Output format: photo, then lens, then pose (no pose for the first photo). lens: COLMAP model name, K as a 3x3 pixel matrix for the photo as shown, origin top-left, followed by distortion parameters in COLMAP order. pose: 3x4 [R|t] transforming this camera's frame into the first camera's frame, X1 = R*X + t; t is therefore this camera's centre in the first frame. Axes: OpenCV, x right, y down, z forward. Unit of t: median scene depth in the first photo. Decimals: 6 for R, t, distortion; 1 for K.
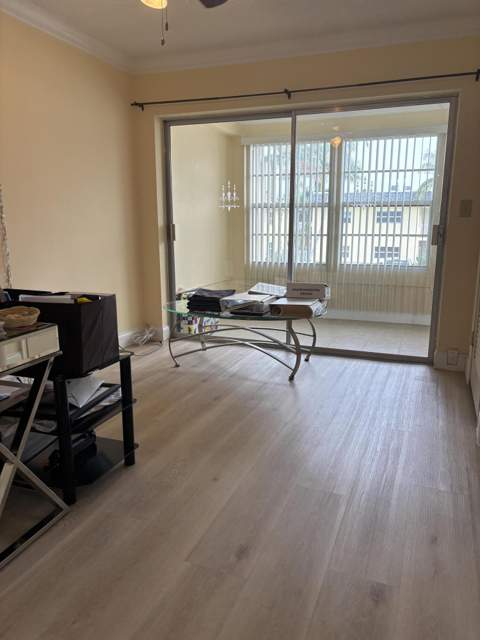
lens RADIAL K [[501.6, 0, 240.0], [0, 501.6, 320.0], [0, 0, 1]] dist [0.066072, -0.002976]
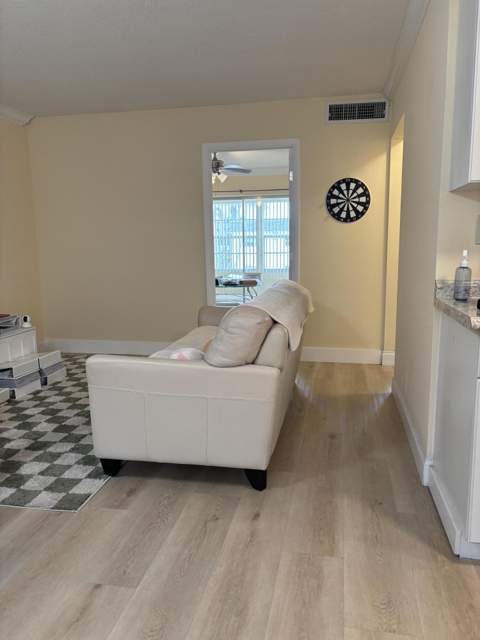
lens RADIAL K [[501.6, 0, 240.0], [0, 501.6, 320.0], [0, 0, 1]] dist [0.066072, -0.002976]
pose [[0.985987, -0.036186, 0.162851, -0.297299], [0.044409, 0.997901, -0.047138, 0.241831], [-0.160804, 0.053709, 0.985524, -1.200829]]
